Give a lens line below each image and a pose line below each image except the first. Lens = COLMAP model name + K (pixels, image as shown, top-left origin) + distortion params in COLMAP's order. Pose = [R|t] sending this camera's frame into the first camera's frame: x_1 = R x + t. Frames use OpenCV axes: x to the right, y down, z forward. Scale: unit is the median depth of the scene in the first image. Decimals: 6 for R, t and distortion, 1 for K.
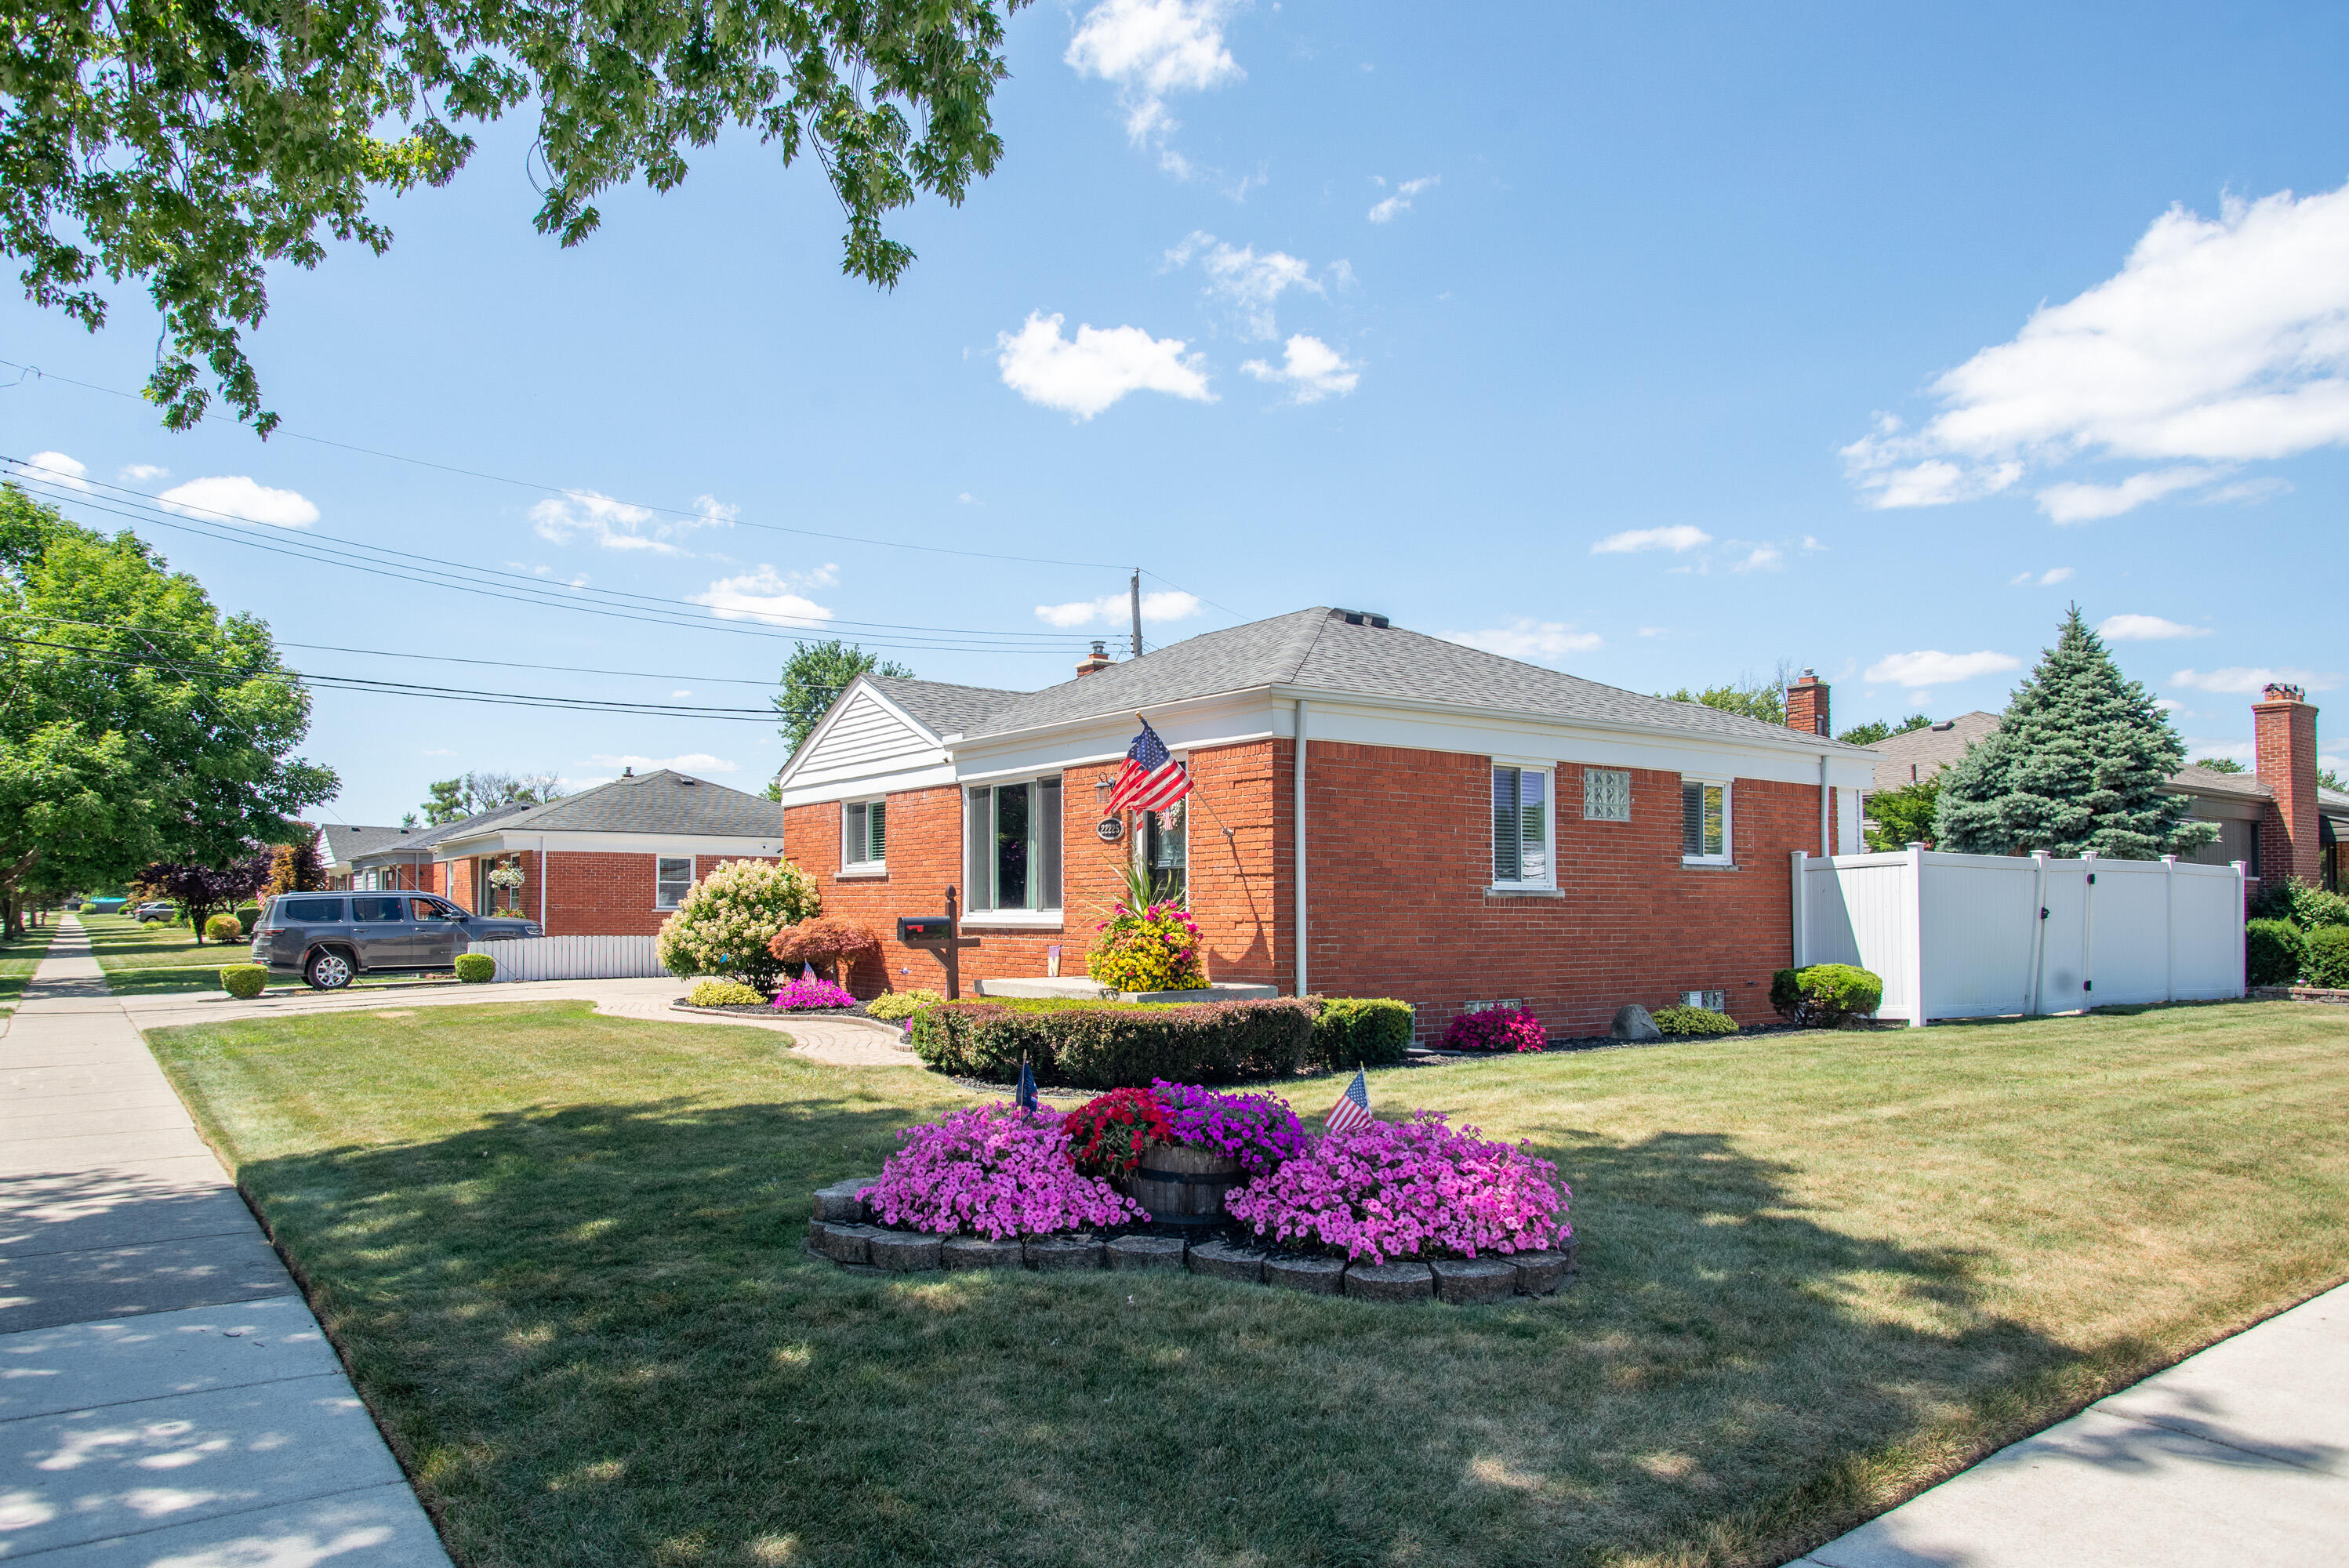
lens RADIAL K [[1657.4, 0, 1174.5], [0, 1657.4, 784.0], [0, 0, 1]] dist [-0.046996, -0.000151]
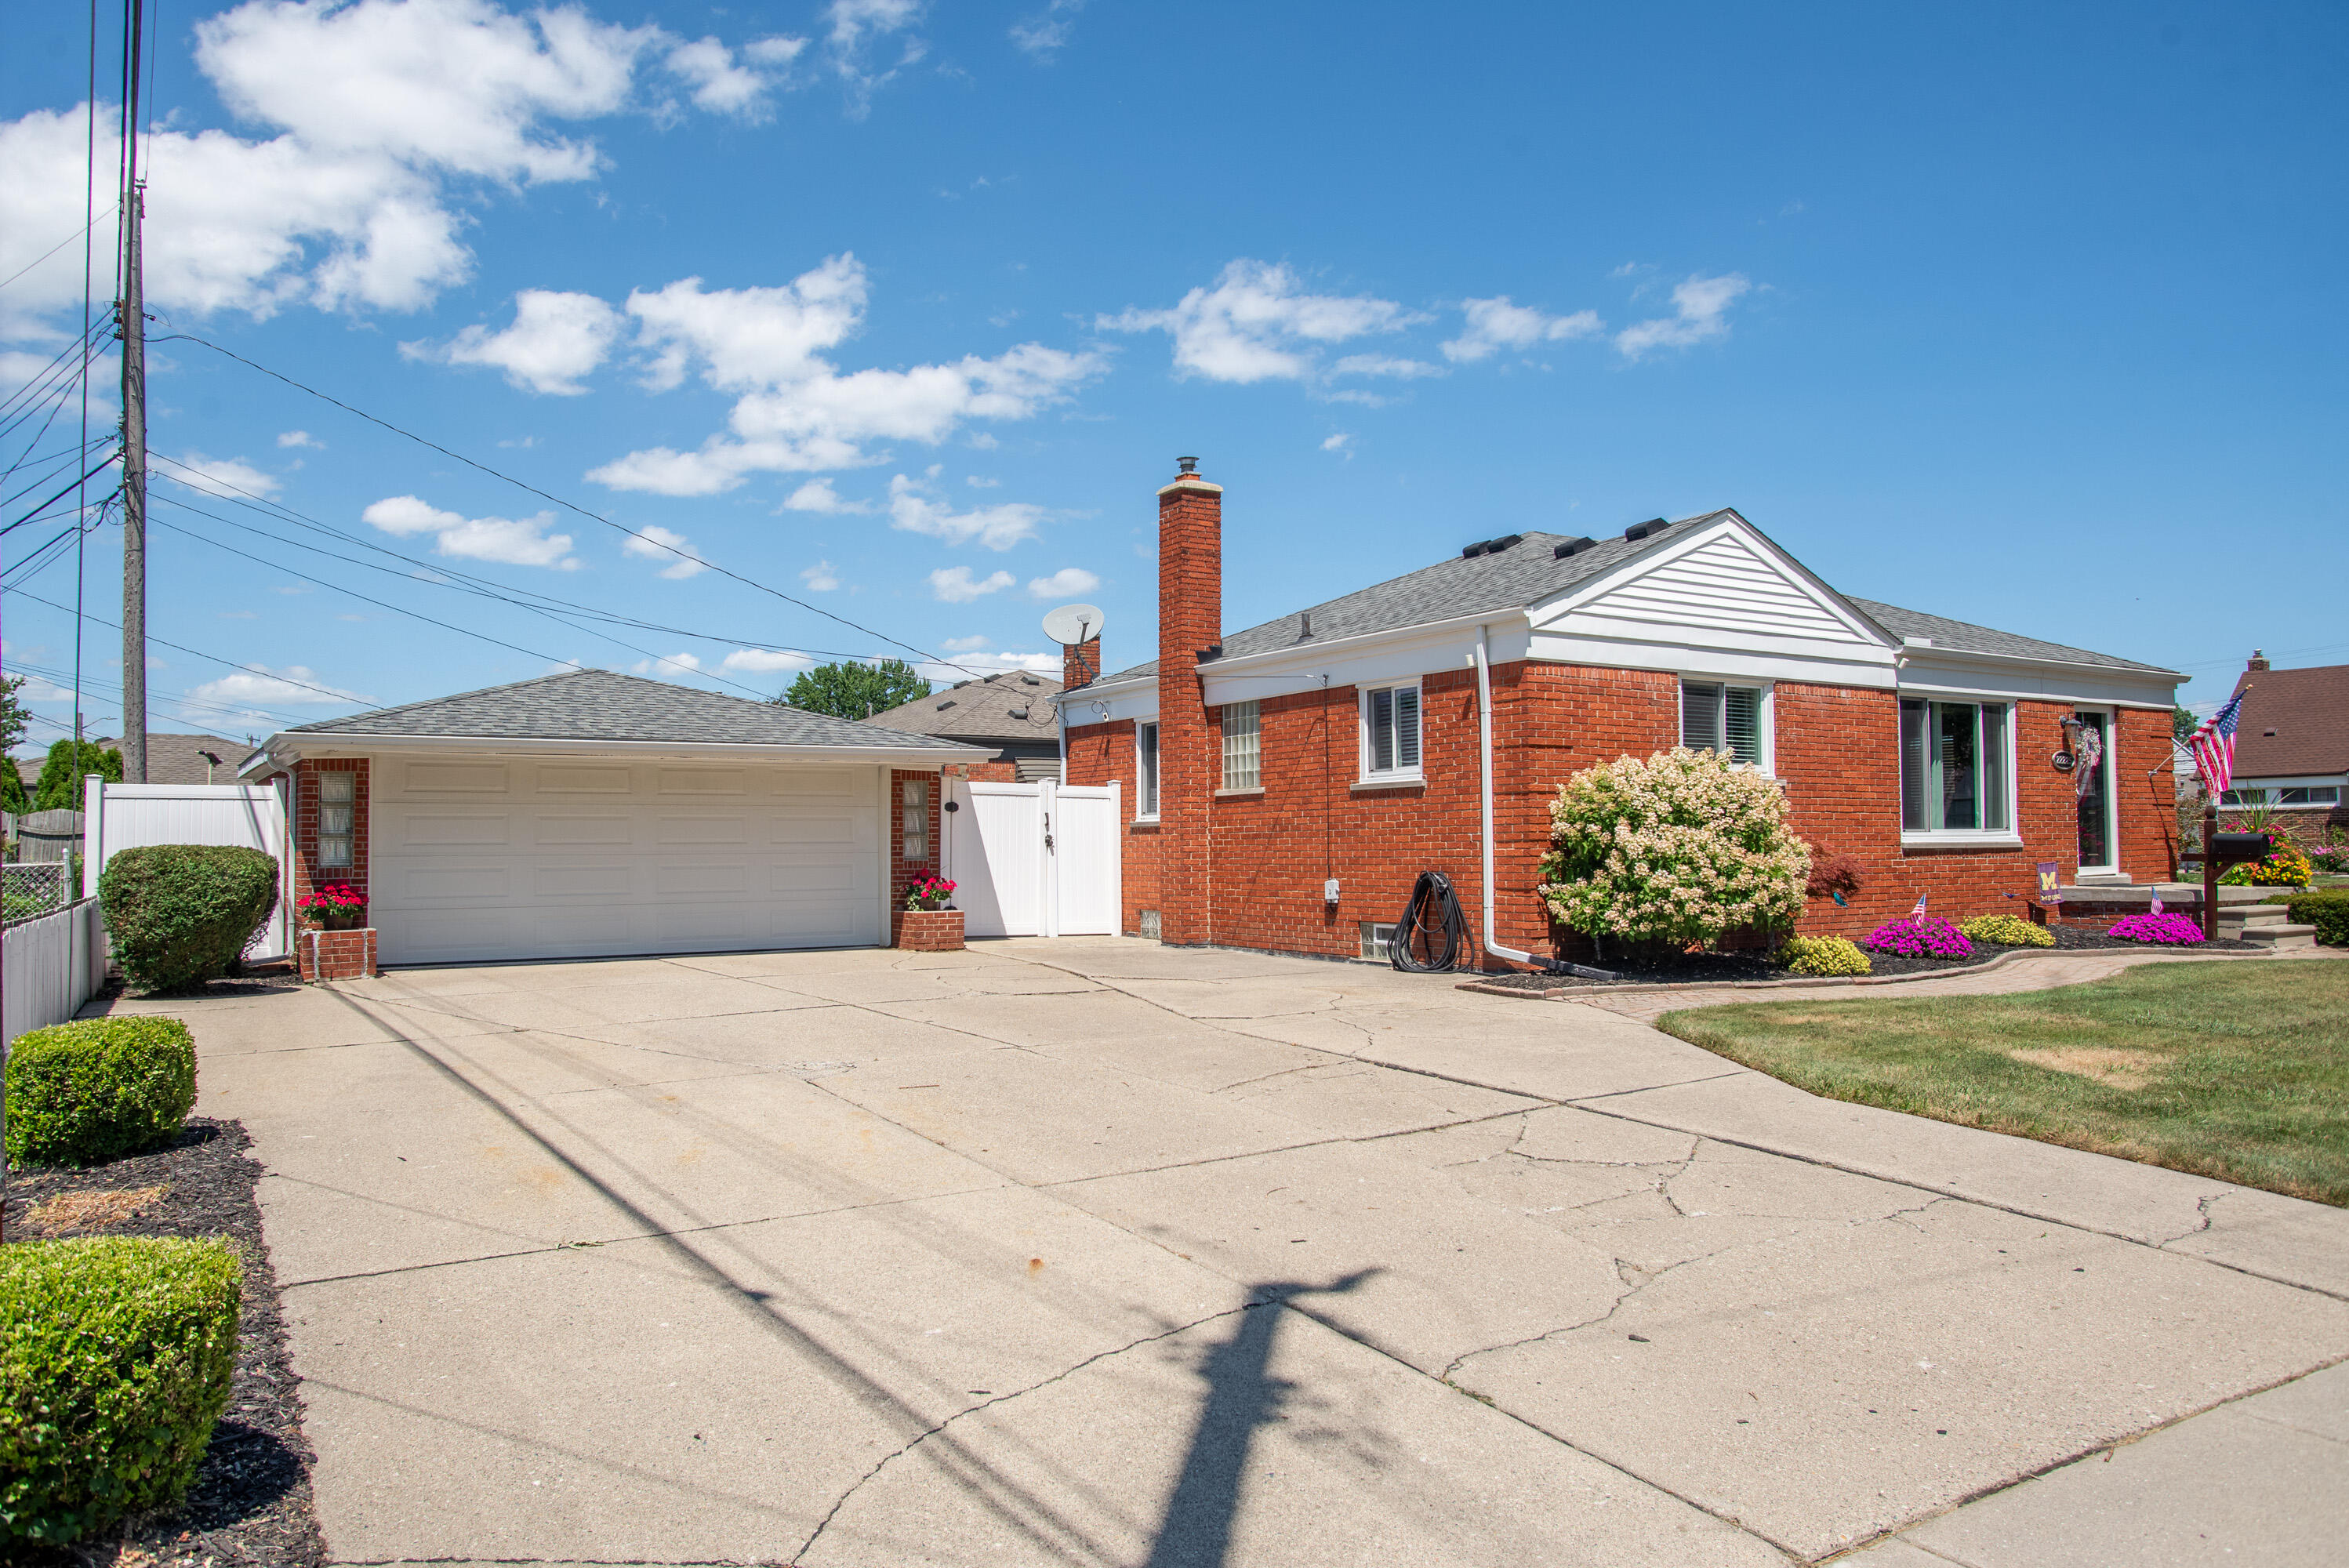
lens RADIAL K [[1657.4, 0, 1174.5], [0, 1657.4, 784.0], [0, 0, 1]] dist [-0.046996, -0.000151]
pose [[0.055890, 0.048798, 0.997244, -0.932260], [-0.068909, 0.996612, -0.044905, 0.105800], [-0.996056, -0.066209, 0.059063, 1.199789]]
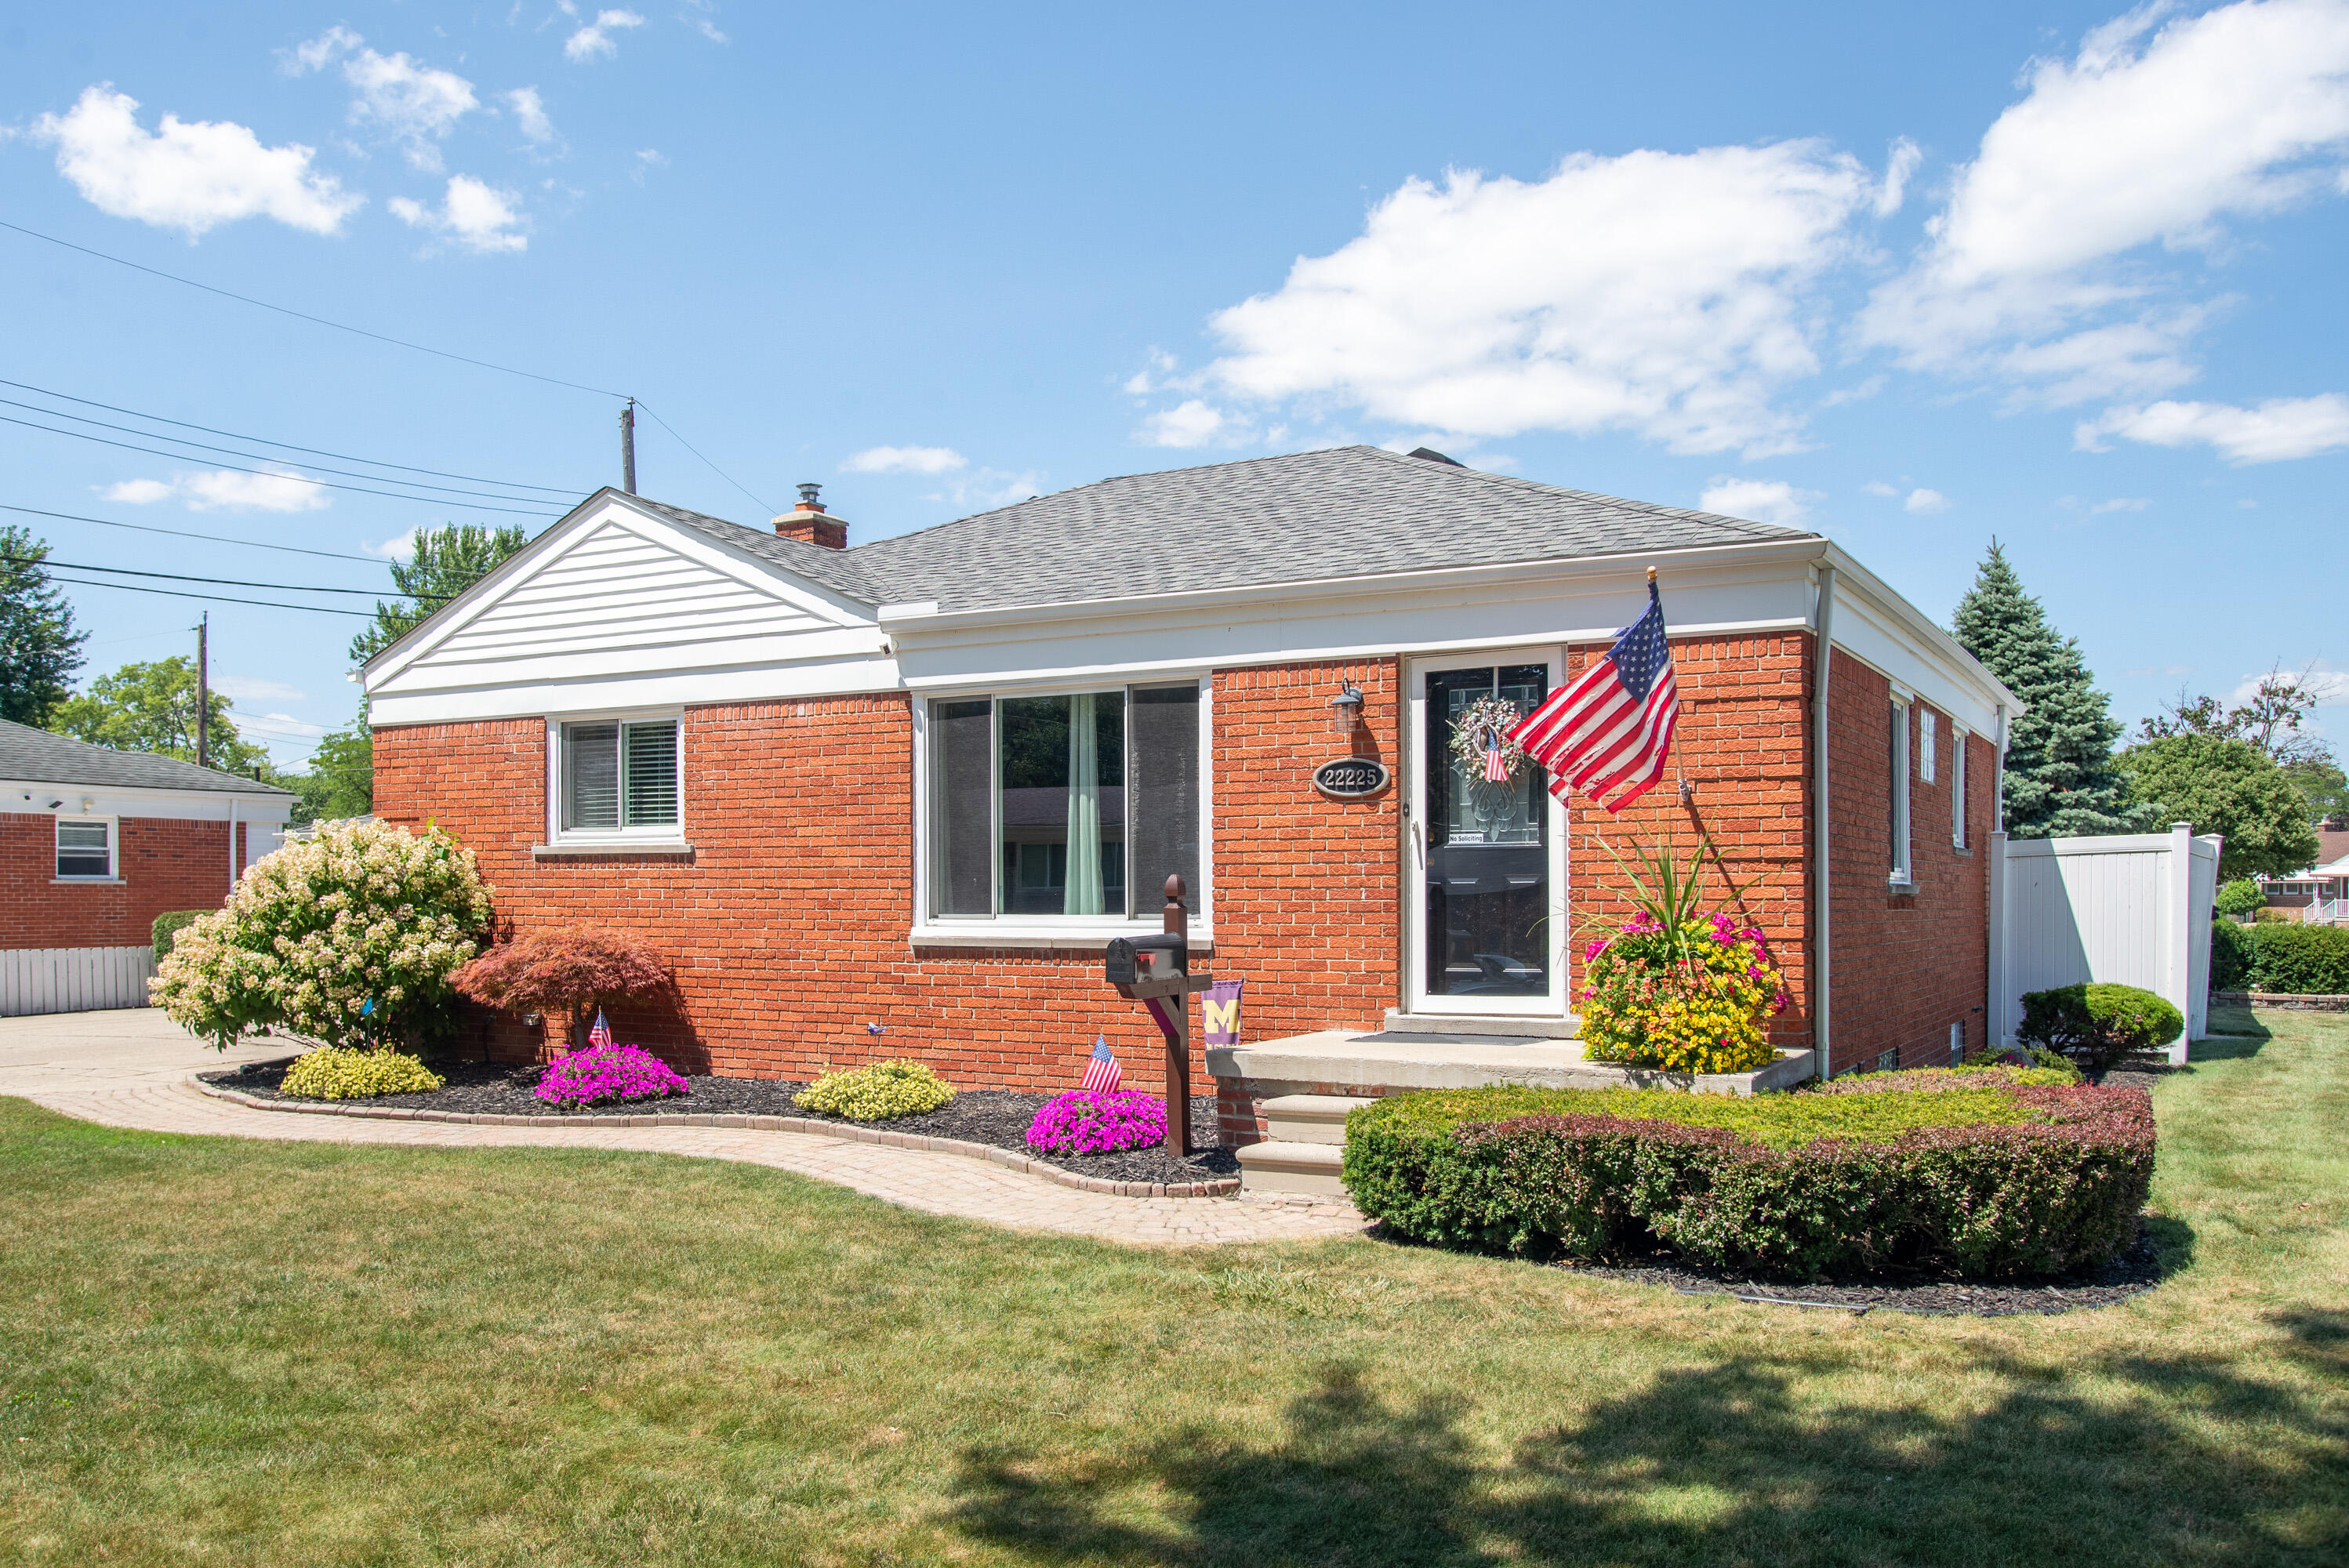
lens RADIAL K [[1926.8, 0, 1170.4], [0, 1926.8, 761.4], [0, 0, 1]] dist [-0.009866, -0.001685]
pose [[0.908766, 0.028611, 0.416324, -0.288260], [-0.033358, 0.999435, 0.004132, 0.016017], [-0.415971, -0.017642, 0.909207, 0.329985]]
